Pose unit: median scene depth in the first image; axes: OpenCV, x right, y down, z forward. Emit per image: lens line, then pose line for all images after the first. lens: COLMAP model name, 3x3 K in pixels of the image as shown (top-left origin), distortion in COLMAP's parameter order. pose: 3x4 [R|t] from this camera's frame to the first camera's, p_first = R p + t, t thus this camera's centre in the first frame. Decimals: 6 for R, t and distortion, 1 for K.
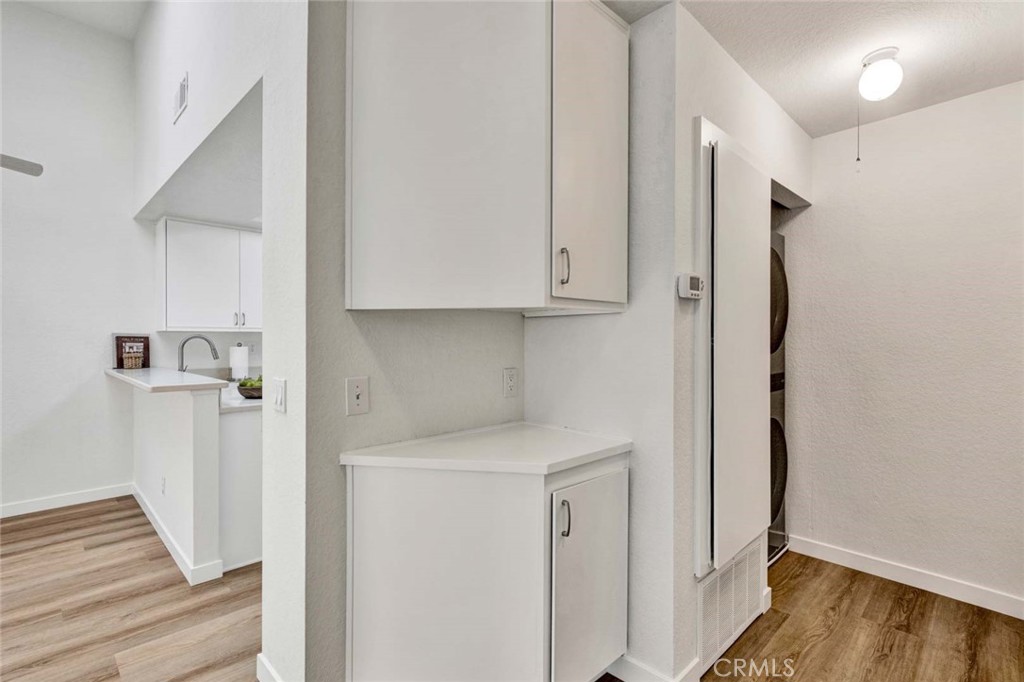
lens RADIAL K [[473.0, 0, 512.0], [0, 473.0, 338.8], [0, 0, 1]] dist [-0.014414, 0.001181]
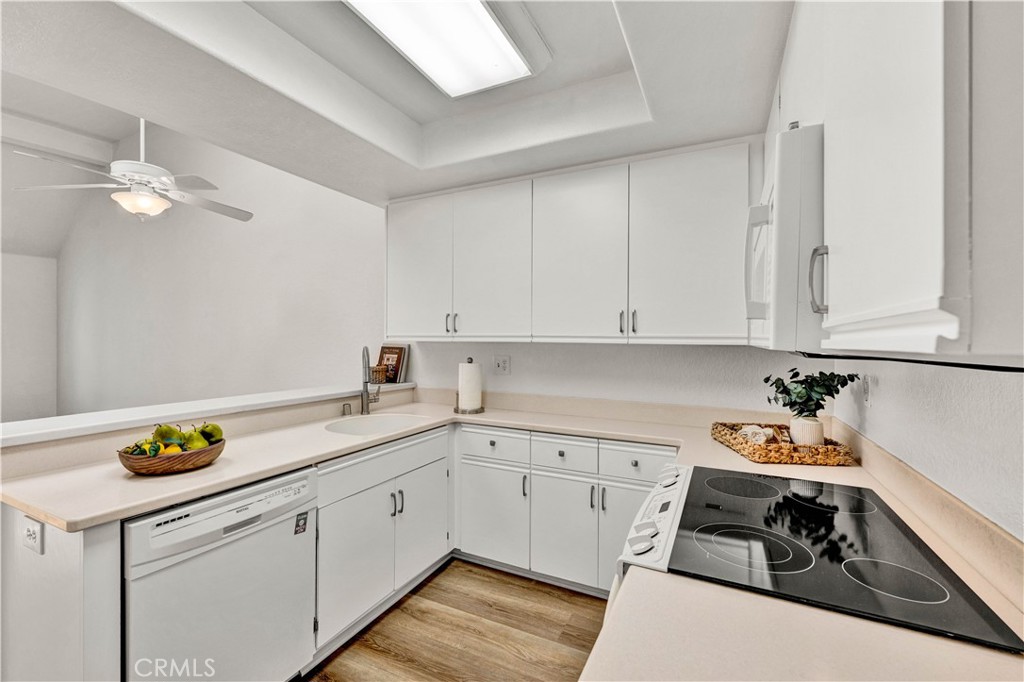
lens RADIAL K [[418.5, 0, 517.6], [0, 418.5, 343.7], [0, 0, 1]] dist [0.000540, 0.000006]
pose [[0.305188, 0.007069, -0.952266, 0.005050], [-0.008504, 0.999953, 0.004698, -0.002481], [0.952254, 0.006664, 0.305234, 0.140933]]
